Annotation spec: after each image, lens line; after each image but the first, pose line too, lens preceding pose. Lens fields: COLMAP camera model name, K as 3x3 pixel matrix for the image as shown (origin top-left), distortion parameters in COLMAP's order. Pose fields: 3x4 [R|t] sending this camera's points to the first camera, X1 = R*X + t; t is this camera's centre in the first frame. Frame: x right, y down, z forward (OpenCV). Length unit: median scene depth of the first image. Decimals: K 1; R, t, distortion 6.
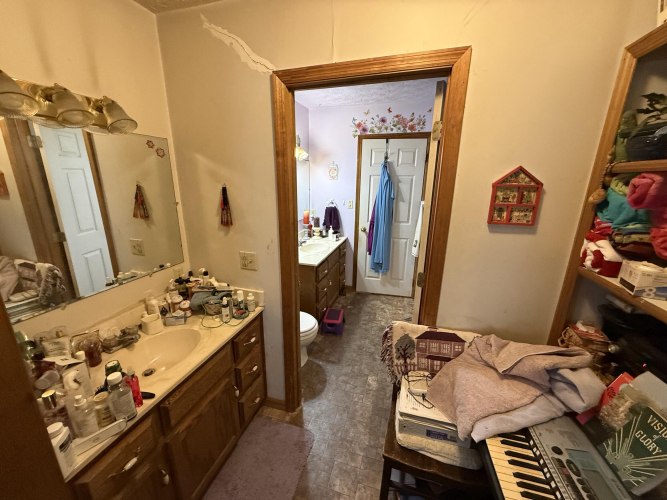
lens RADIAL K [[265.9, 0, 333.2], [0, 265.9, 250.0], [0, 0, 1]] dist [0.000350, 0.000848]
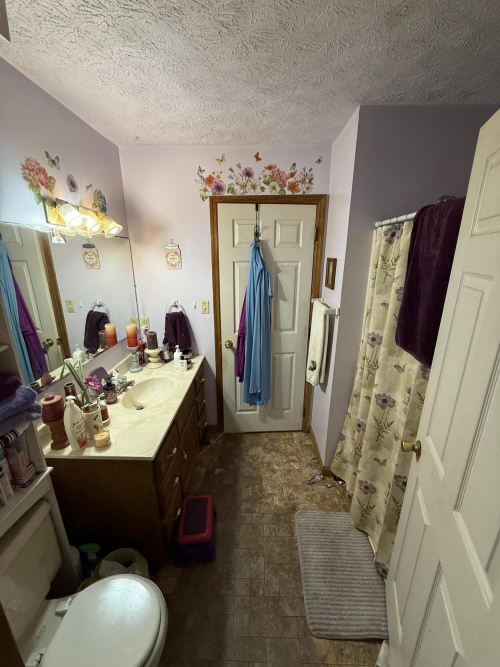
lens RADIAL K [[265.9, 0, 250.9], [0, 265.9, 334.6], [0, 0, 1]] dist [0.000350, 0.000848]
pose [[0.964888, -0.086243, 0.248099, 0.006617], [0.080257, 0.996189, 0.034161, -0.126471], [-0.250099, -0.013050, 0.968132, 0.373574]]
